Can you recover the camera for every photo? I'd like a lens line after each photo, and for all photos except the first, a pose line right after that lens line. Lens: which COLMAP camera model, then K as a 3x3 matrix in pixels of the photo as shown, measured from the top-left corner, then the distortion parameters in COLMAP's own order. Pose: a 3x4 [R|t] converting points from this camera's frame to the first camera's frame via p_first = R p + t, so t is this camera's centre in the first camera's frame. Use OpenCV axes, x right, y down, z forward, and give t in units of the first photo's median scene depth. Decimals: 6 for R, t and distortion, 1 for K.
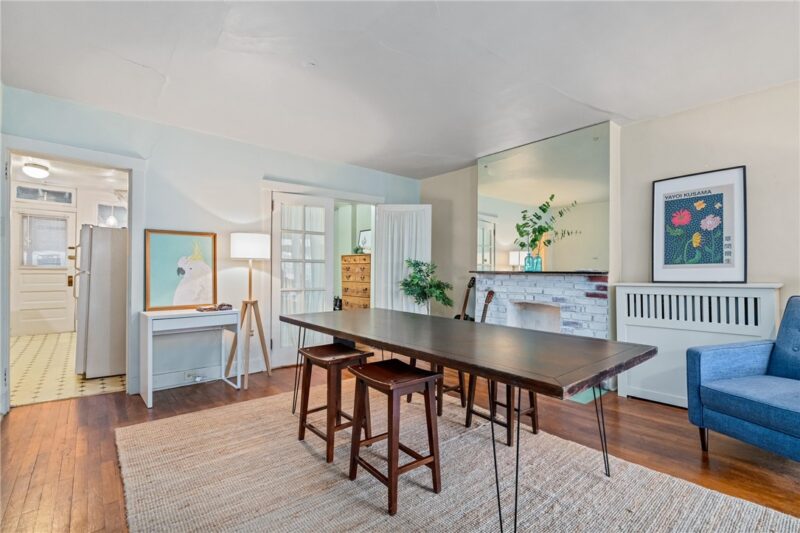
lens RADIAL K [[362.0, 0, 396.1], [0, 362.0, 264.9], [0, 0, 1]] dist [-0.013653, 0.001262]
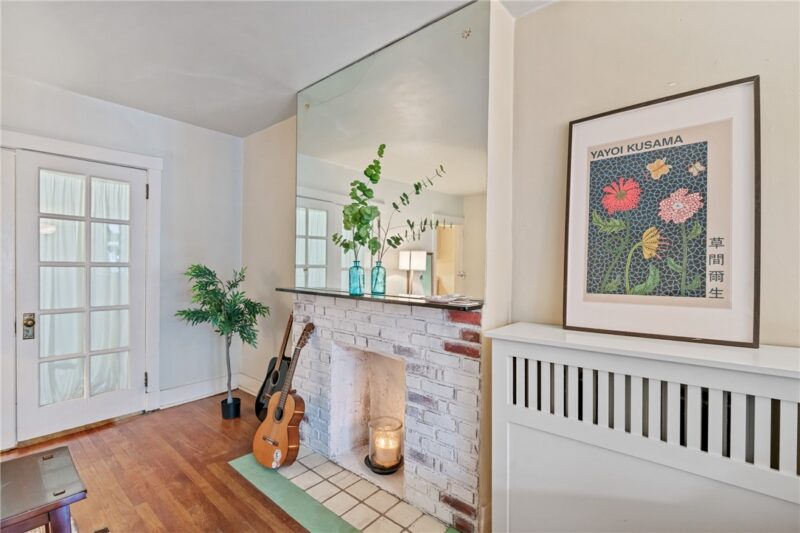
lens RADIAL K [[362.0, 0, 402.3], [0, 362.0, 267.1], [0, 0, 1]] dist [-0.013653, 0.001262]
pose [[0.987302, 0.003803, 0.158807, 0.433652], [-0.008417, 0.999561, 0.028395, -0.048154], [-0.158629, -0.029371, 0.986901, 0.573581]]
